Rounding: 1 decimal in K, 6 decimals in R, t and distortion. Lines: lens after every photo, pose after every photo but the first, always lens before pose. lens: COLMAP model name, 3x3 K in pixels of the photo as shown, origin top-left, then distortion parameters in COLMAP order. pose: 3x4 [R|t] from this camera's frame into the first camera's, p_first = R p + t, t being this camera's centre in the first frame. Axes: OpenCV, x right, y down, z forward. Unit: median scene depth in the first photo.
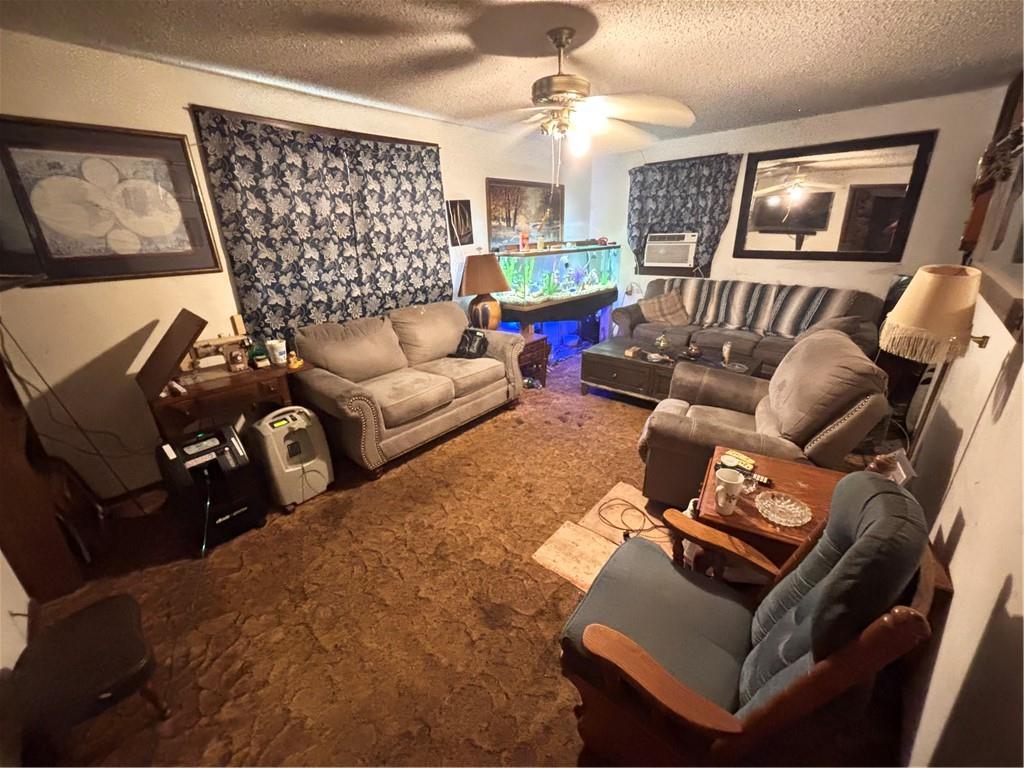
lens RADIAL K [[407.2, 0, 514.2], [0, 407.2, 383.1], [0, 0, 1]] dist [-0.000277, -0.000762]
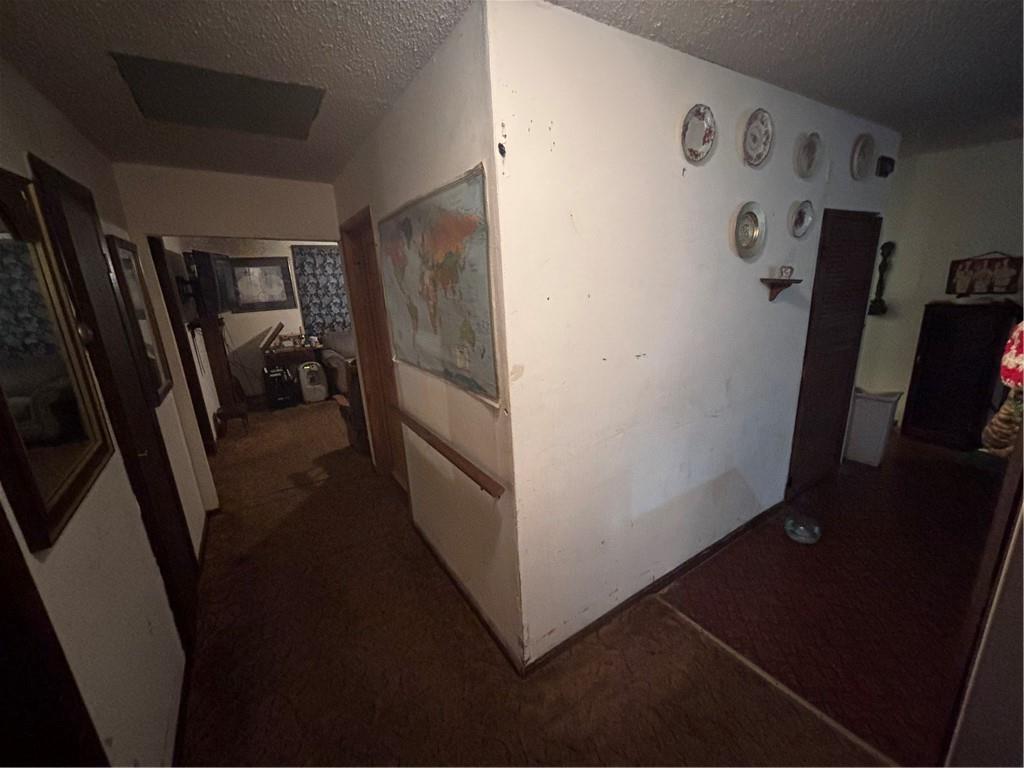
lens RADIAL K [[407.2, 0, 510.4], [0, 407.2, 383.9], [0, 0, 1]] dist [-0.000277, -0.000762]
pose [[0.963832, 0.036713, -0.263969, 1.168751], [-0.060912, 0.994595, -0.084082, 0.303009], [0.259456, 0.097120, 0.960859, -0.961440]]
